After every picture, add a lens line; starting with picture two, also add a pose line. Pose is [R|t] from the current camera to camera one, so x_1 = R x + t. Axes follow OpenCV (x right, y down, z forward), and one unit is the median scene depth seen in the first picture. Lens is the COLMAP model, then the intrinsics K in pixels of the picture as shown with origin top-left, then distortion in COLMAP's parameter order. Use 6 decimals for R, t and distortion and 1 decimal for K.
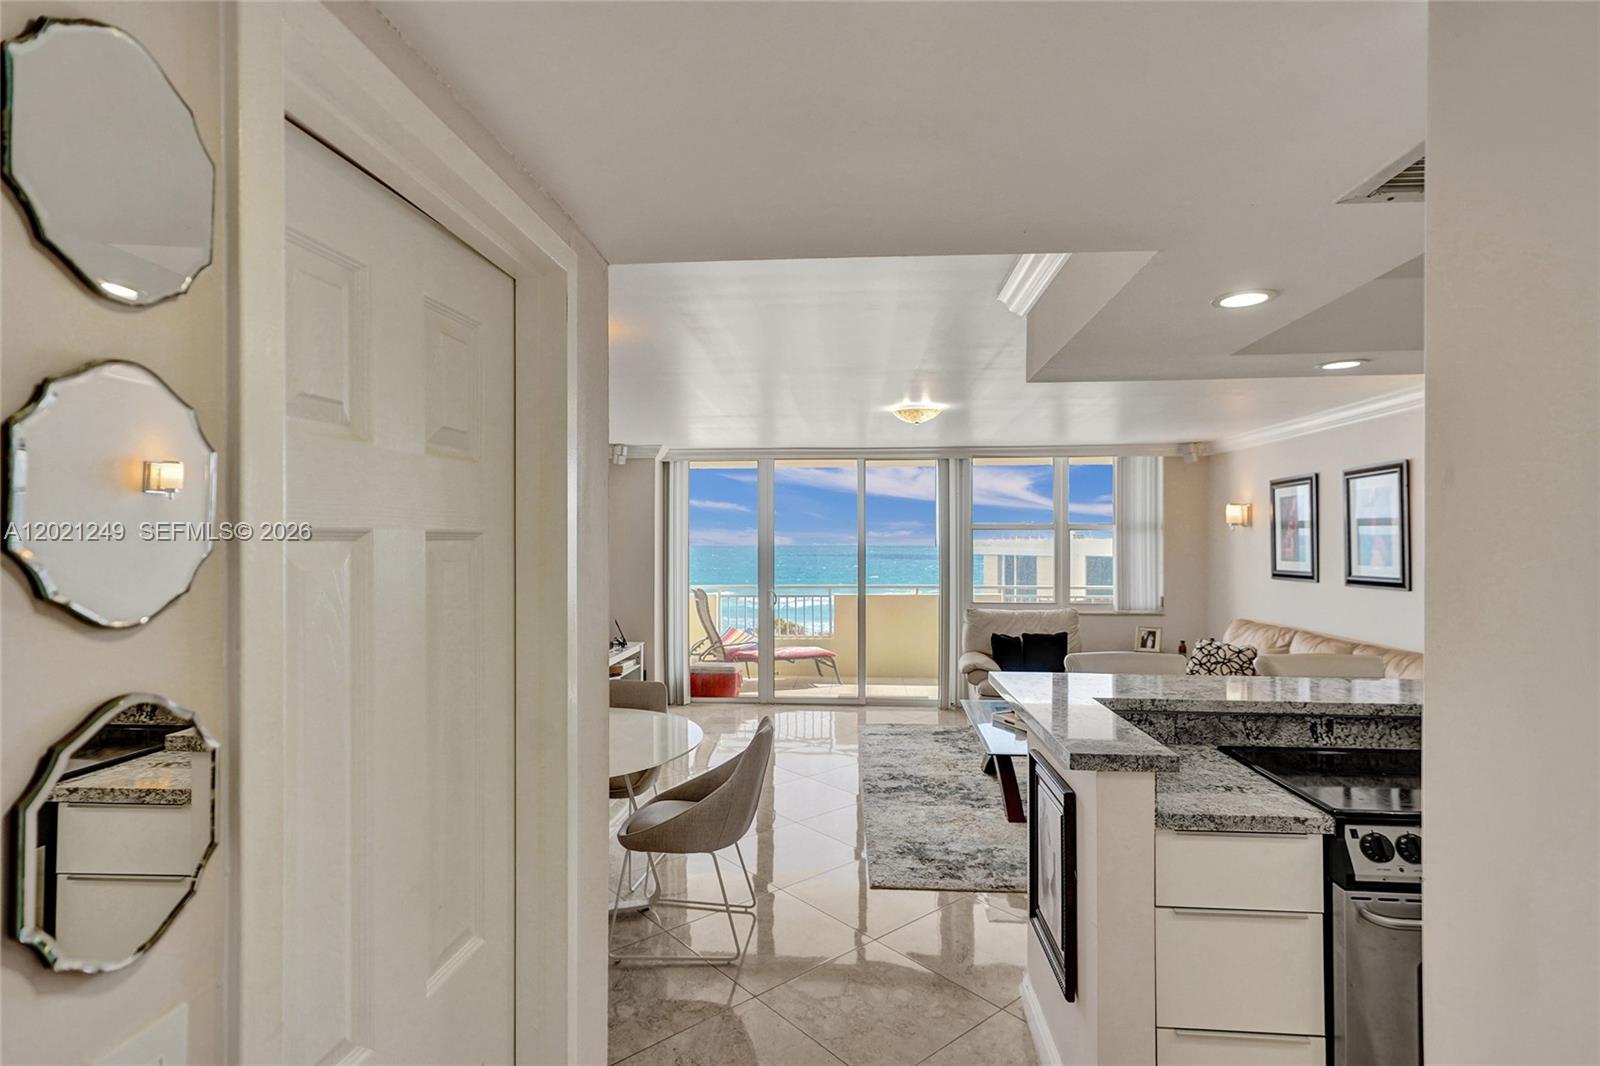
lens RADIAL K [[768.3, 0, 802.9], [0, 768.3, 540.4], [0, 0, 1]] dist [0.013898, 0.000144]
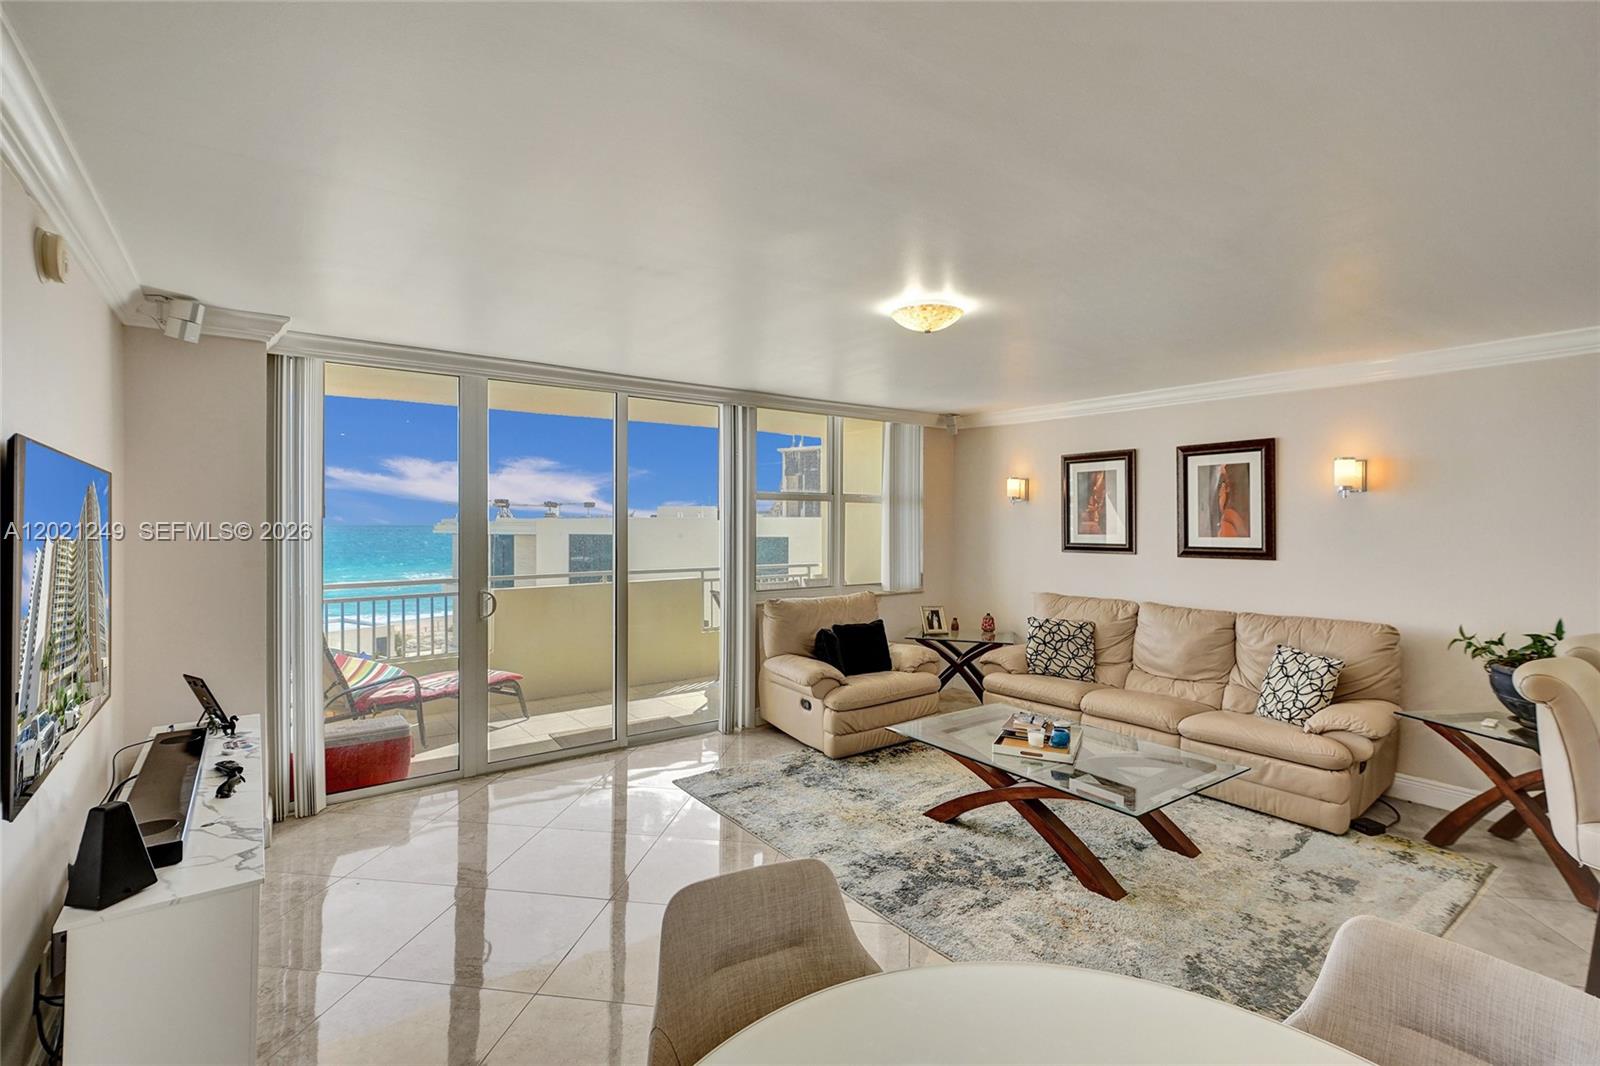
lens RADIAL K [[730.8, 0, 794.9], [0, 730.8, 526.1], [0, 0, 1]] dist [0.001674, 0.008072]
pose [[0.759673, -0.002146, 0.650302, -0.307825], [-0.003731, 0.999964, 0.007659, 0.010291], [-0.650295, -0.008245, 0.759637, 0.522018]]
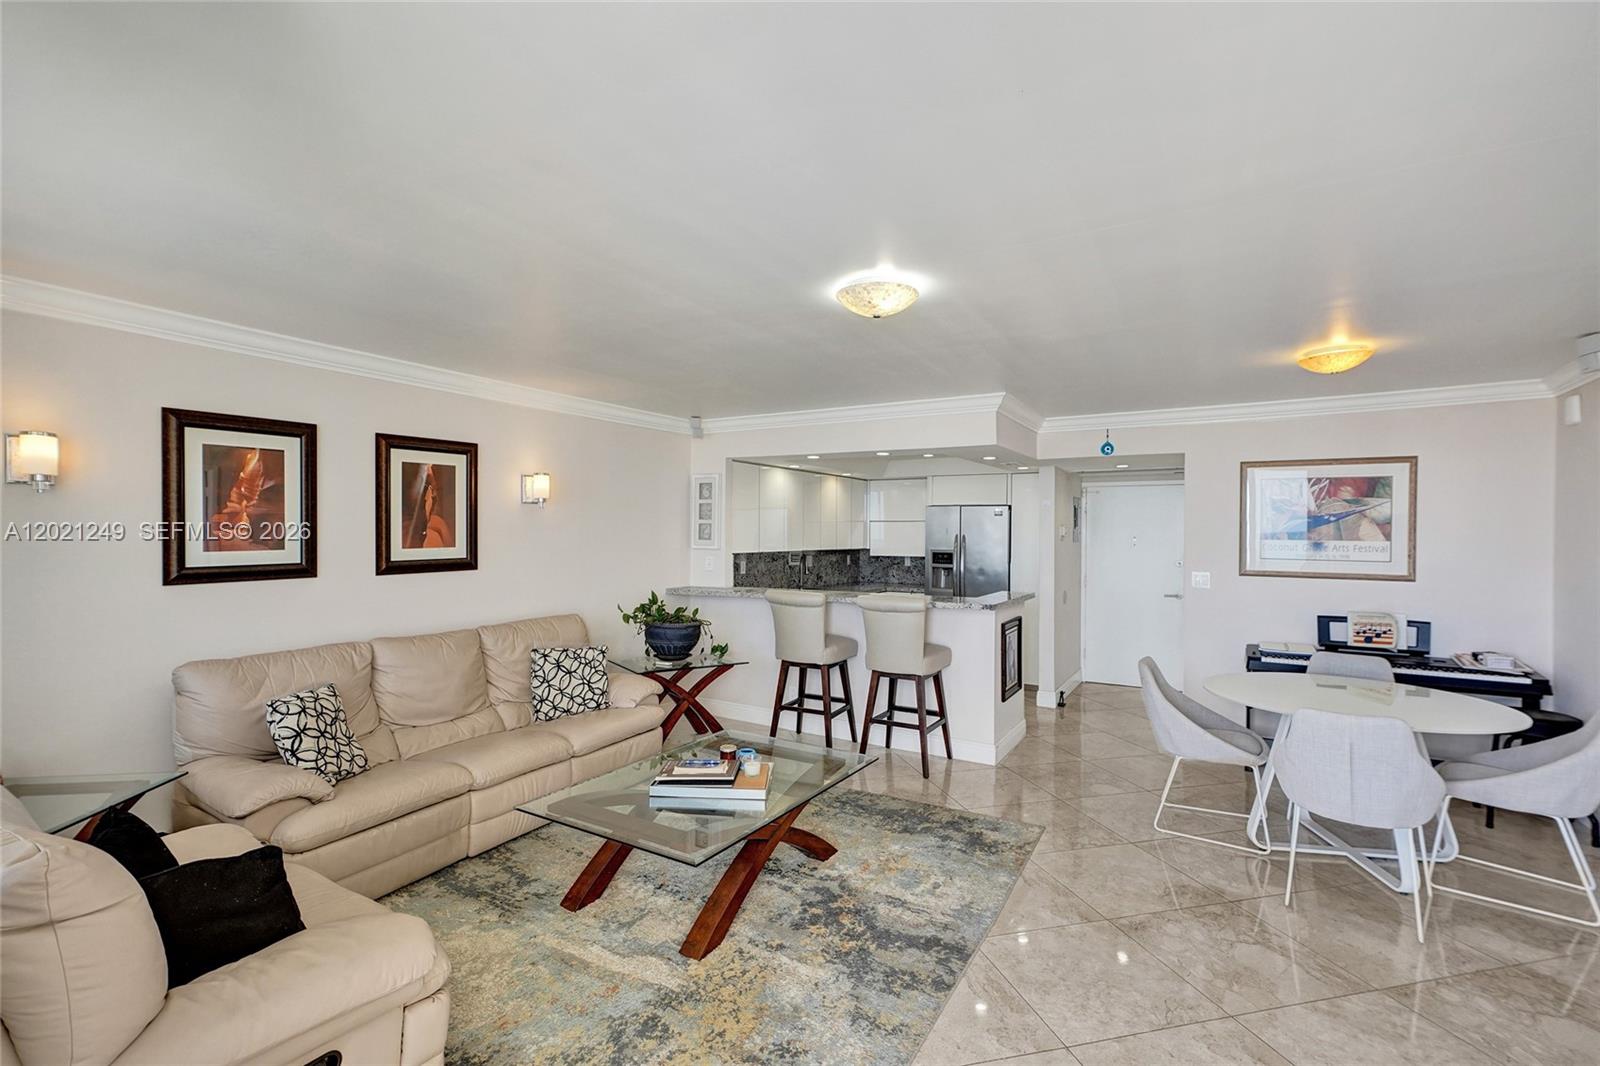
lens RADIAL K [[738.4, 0, 800.0], [0, 738.4, 533.0], [0, 0, 1]] dist [0.000000, 0.008066]
pose [[-0.898145, -0.005538, 0.439664, -0.040818], [-0.004245, 0.999983, 0.003926, 0.008344], [-0.439678, 0.001660, -0.898154, 1.348089]]
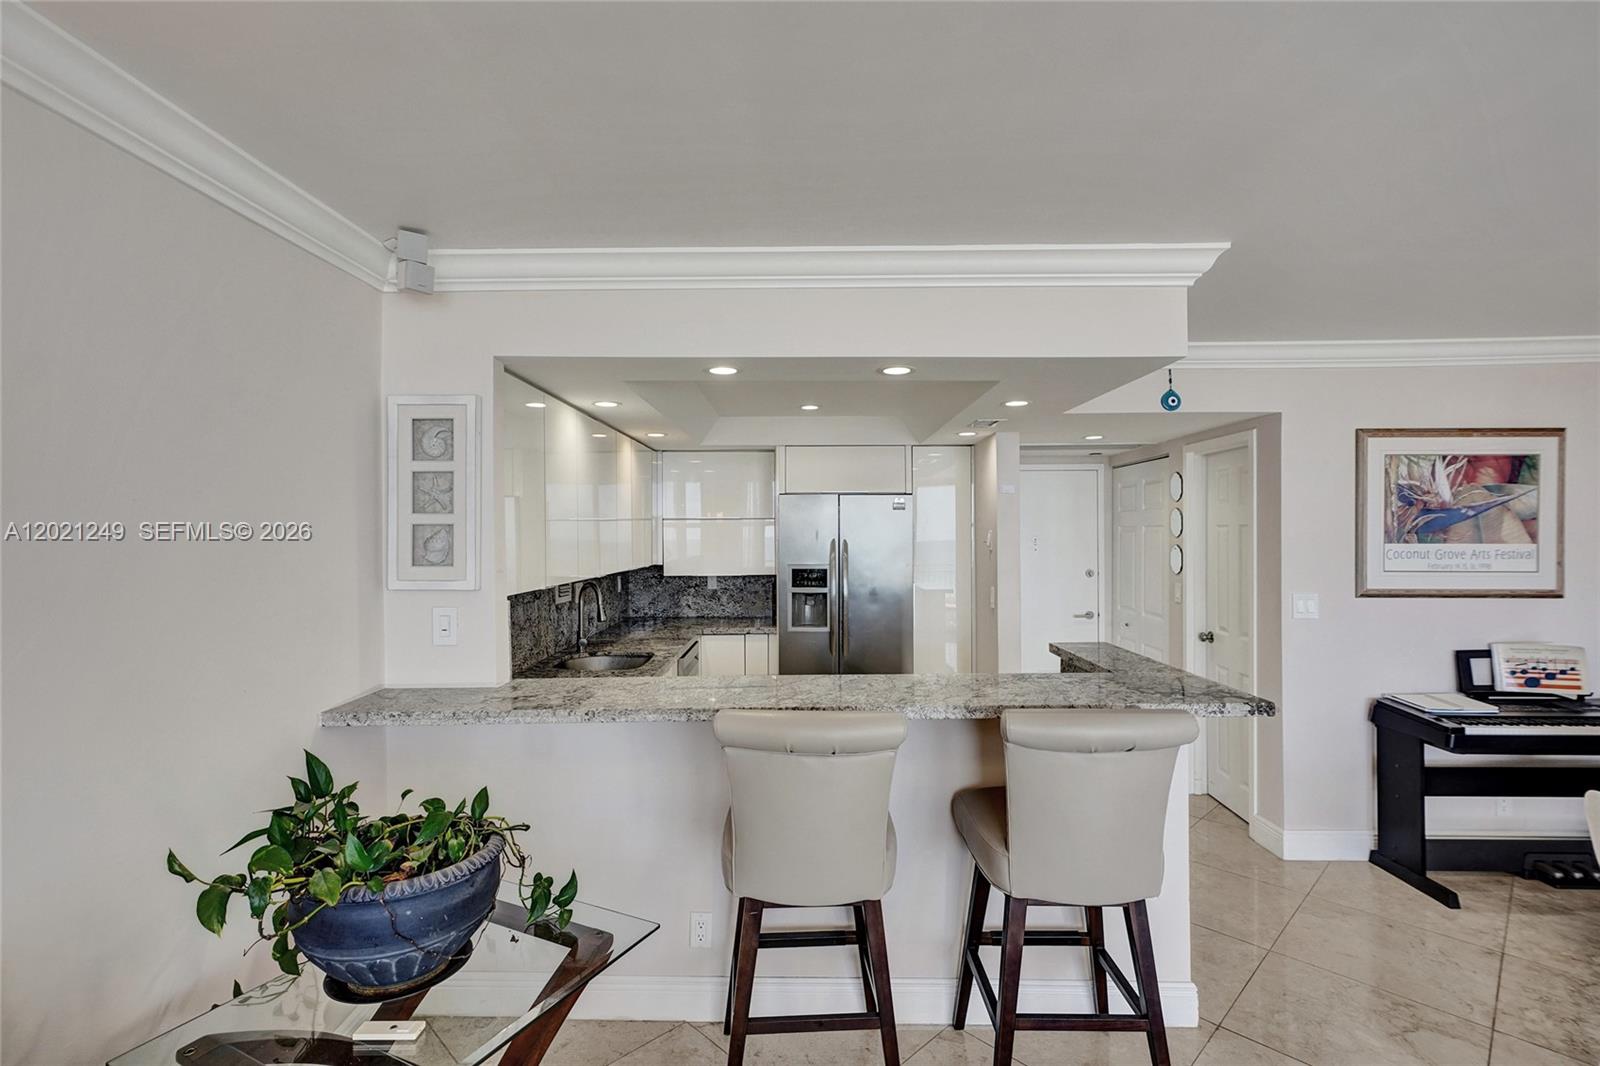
lens RADIAL K [[738.7, 0, 794.1], [0, 738.7, 530.4], [0, 0, 1]] dist [0.000669, 0.008510]
pose [[-0.997227, 0.004967, -0.074248, 0.386808], [0.005015, 0.999987, -0.000461, 0.004428], [0.074245, -0.000832, -0.997240, 0.868953]]
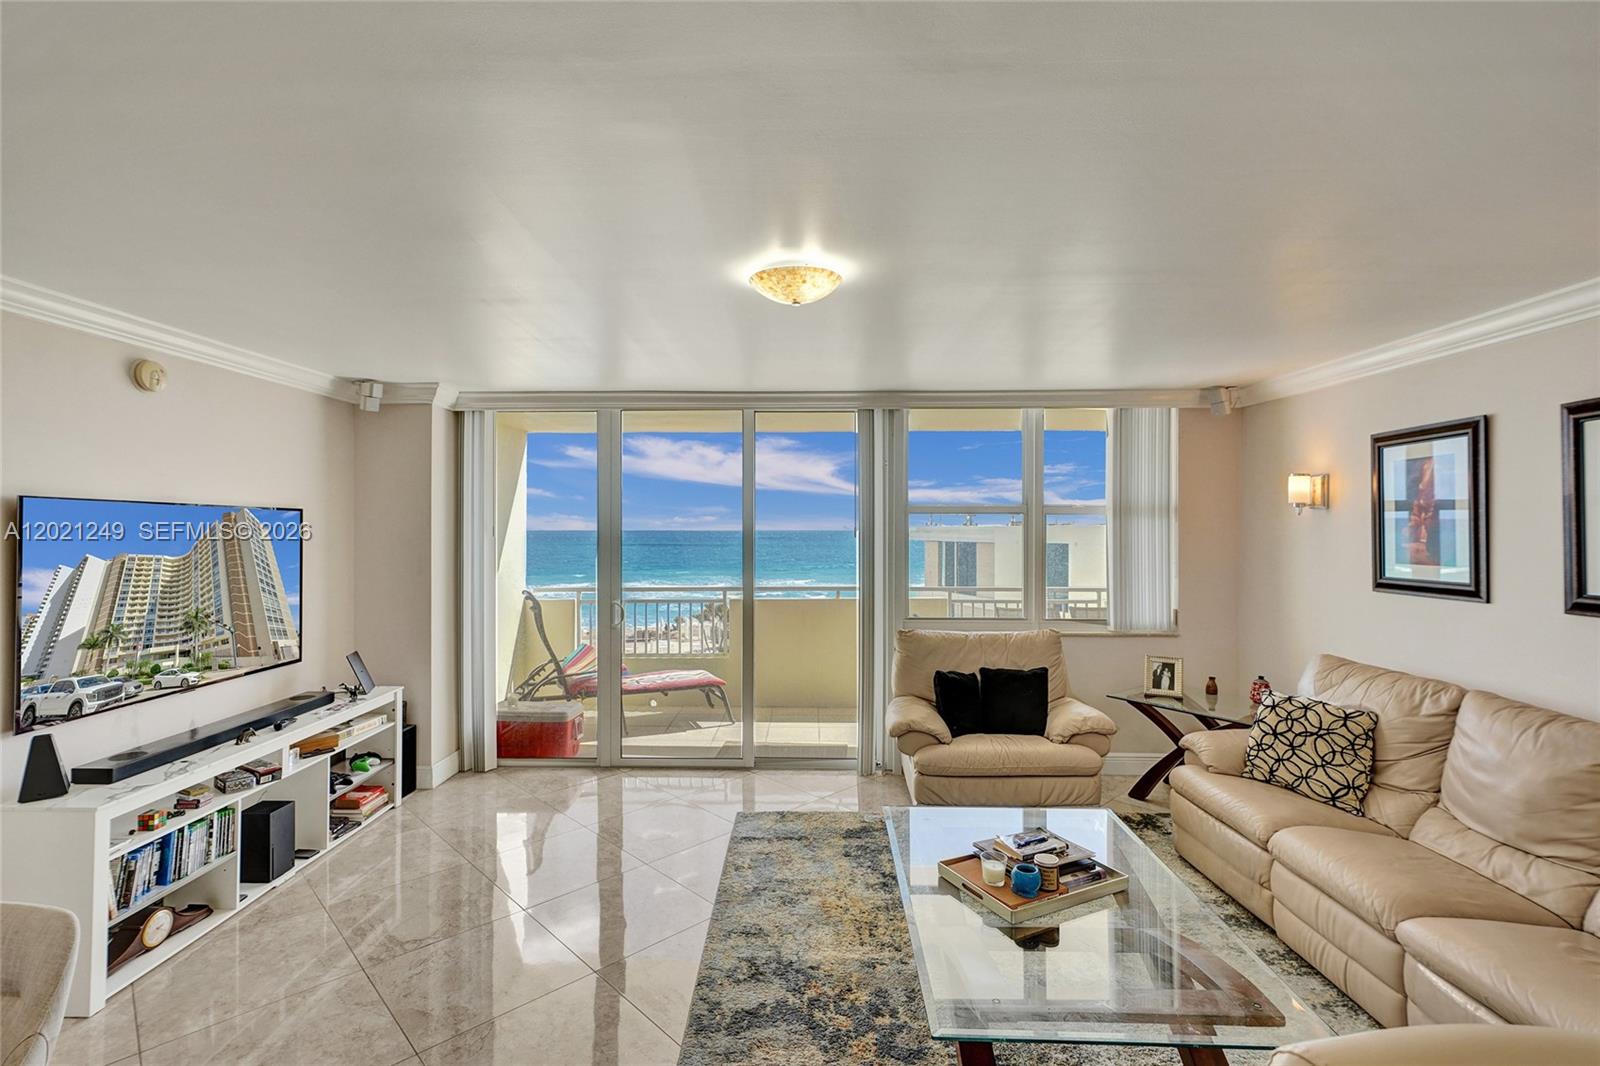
lens RADIAL K [[738.7, 0, 794.1], [0, 738.7, 530.4], [0, 0, 1]] dist [0.000669, 0.008510]
pose [[0.998396, 0.000747, 0.056613, 0.105268], [-0.001061, 0.999984, 0.005517, -0.002676], [-0.056608, -0.005568, 0.998381, 0.444901]]
